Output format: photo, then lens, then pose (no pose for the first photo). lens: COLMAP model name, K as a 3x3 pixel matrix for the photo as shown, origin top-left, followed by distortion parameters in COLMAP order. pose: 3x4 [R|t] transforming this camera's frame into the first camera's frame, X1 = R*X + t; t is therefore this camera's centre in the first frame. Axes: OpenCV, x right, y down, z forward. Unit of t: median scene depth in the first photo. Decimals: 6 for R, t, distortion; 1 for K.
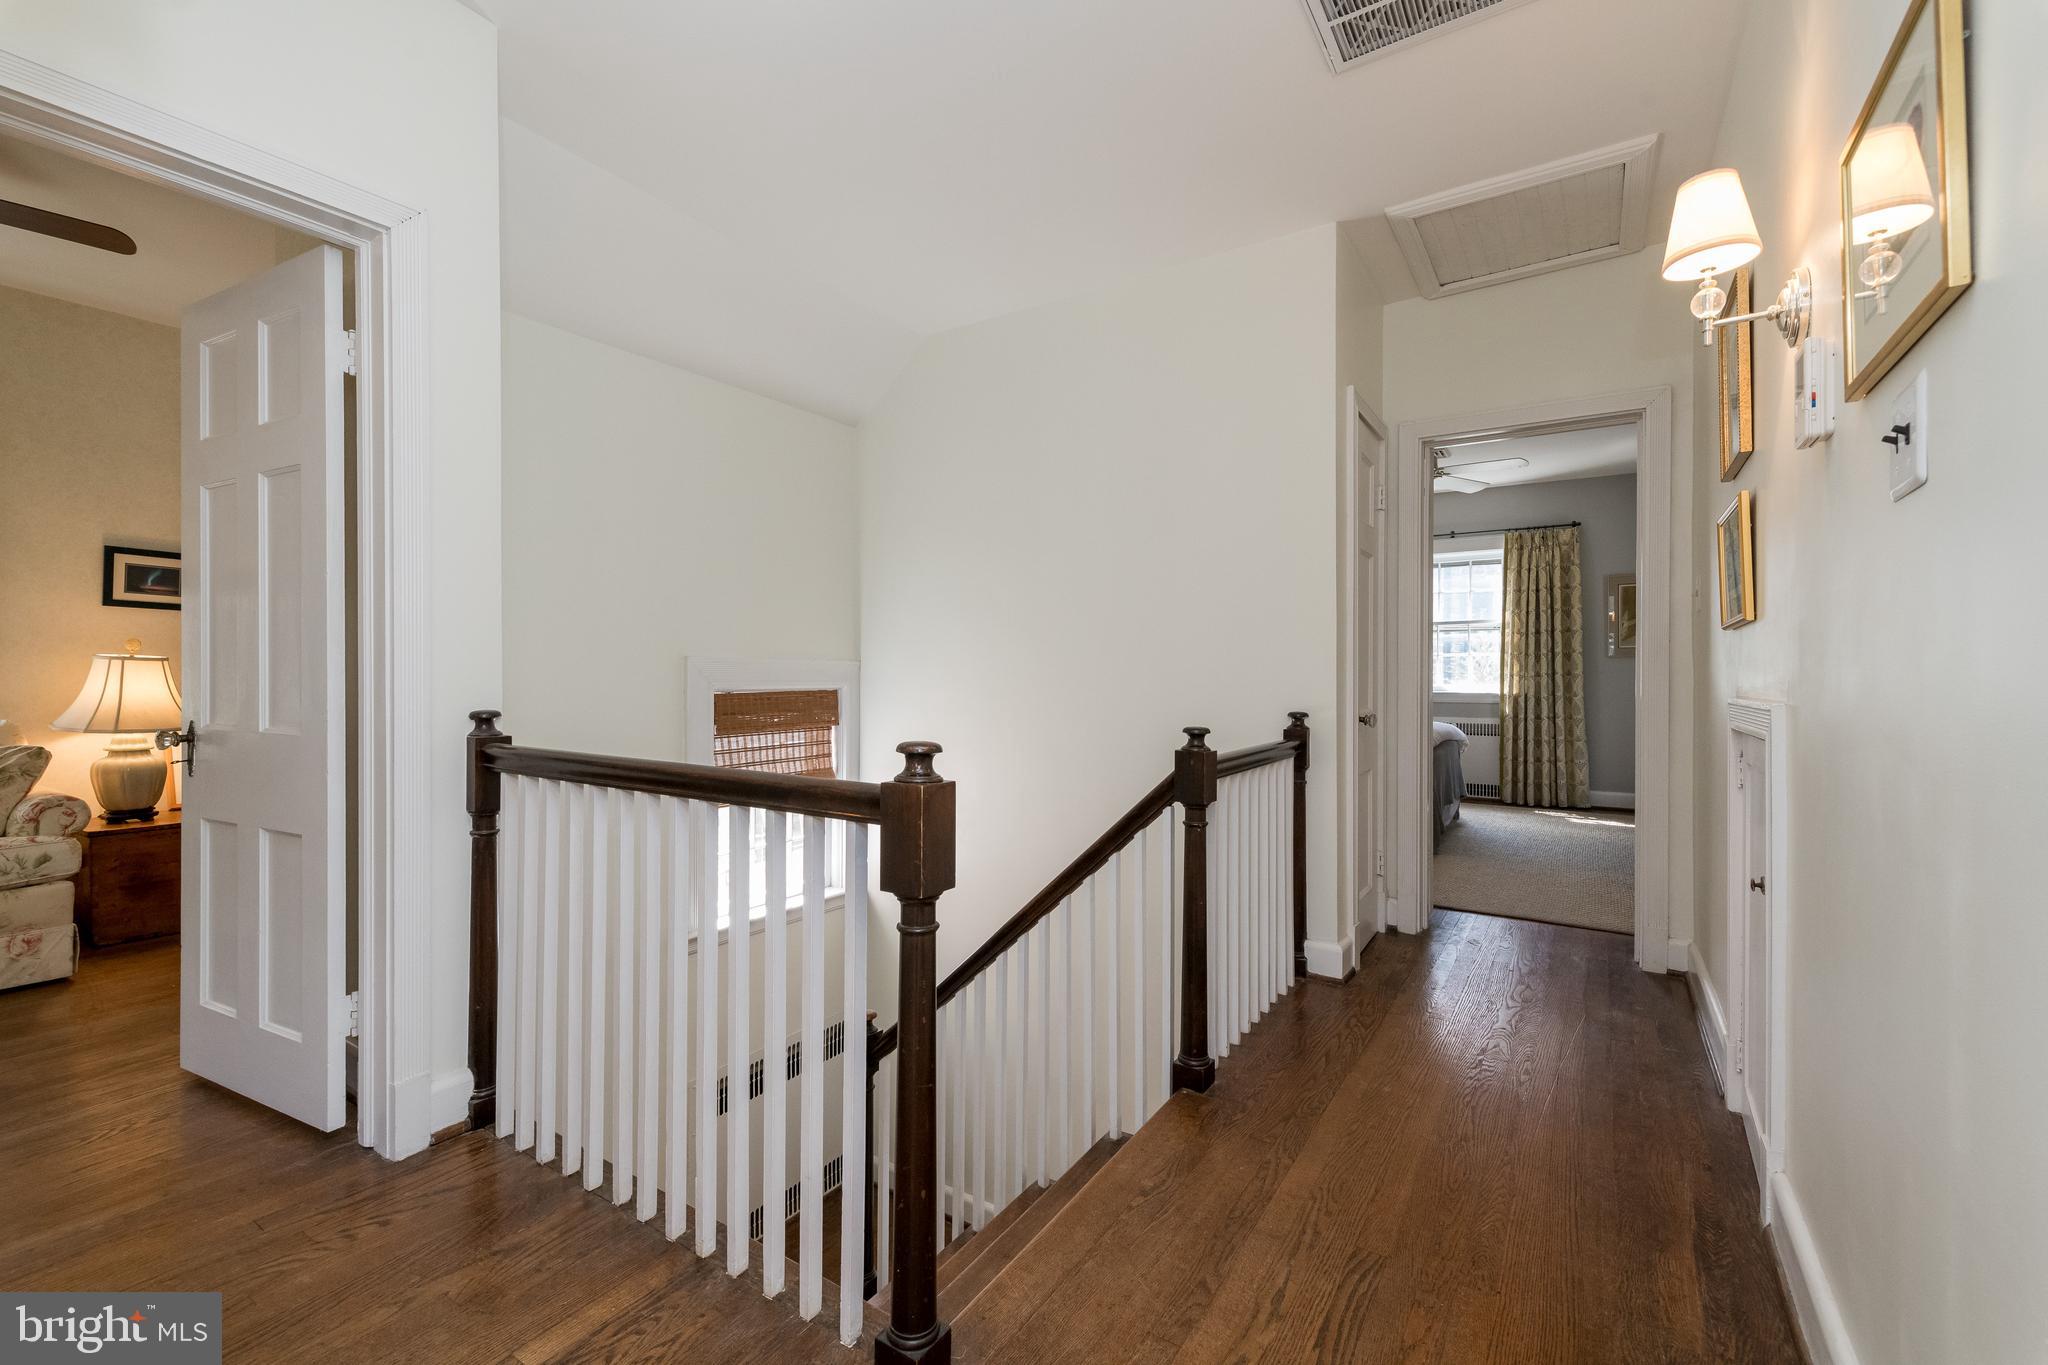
lens RADIAL K [[882.4, 0, 1014.2], [0, 882.4, 674.6], [0, 0, 1]] dist [0.002191, 0.000353]
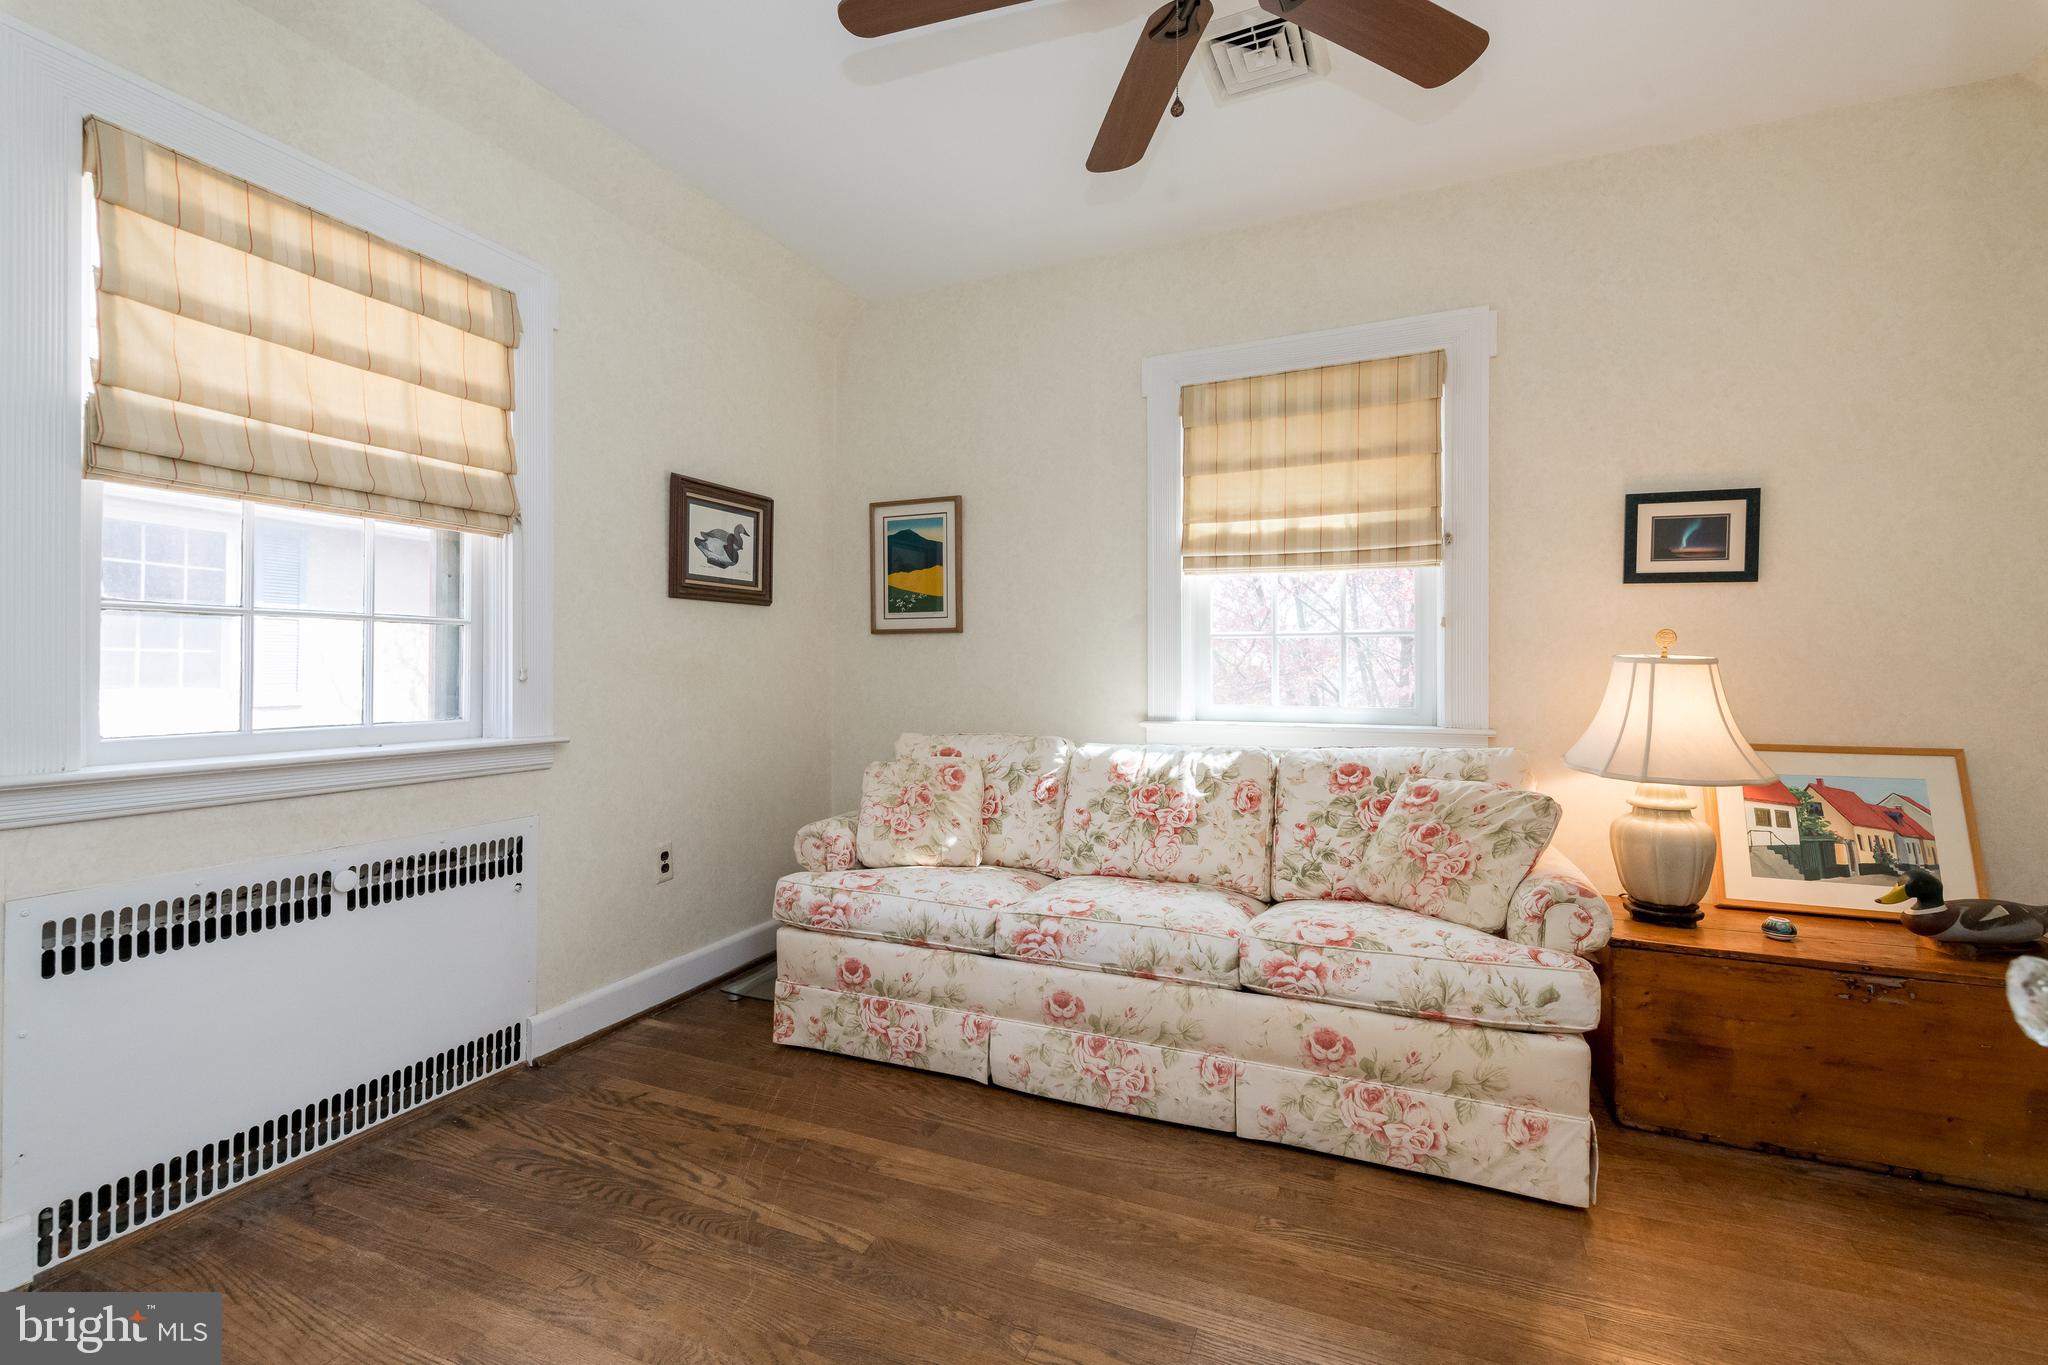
lens RADIAL K [[882.4, 0, 1014.2], [0, 882.4, 674.6], [0, 0, 1]] dist [0.002191, 0.000353]
pose [[0.175443, -0.001507, -0.984488, -0.491481], [0.002607, 0.999996, -0.001066, -0.009588], [0.984486, -0.002379, 0.175447, 0.464412]]
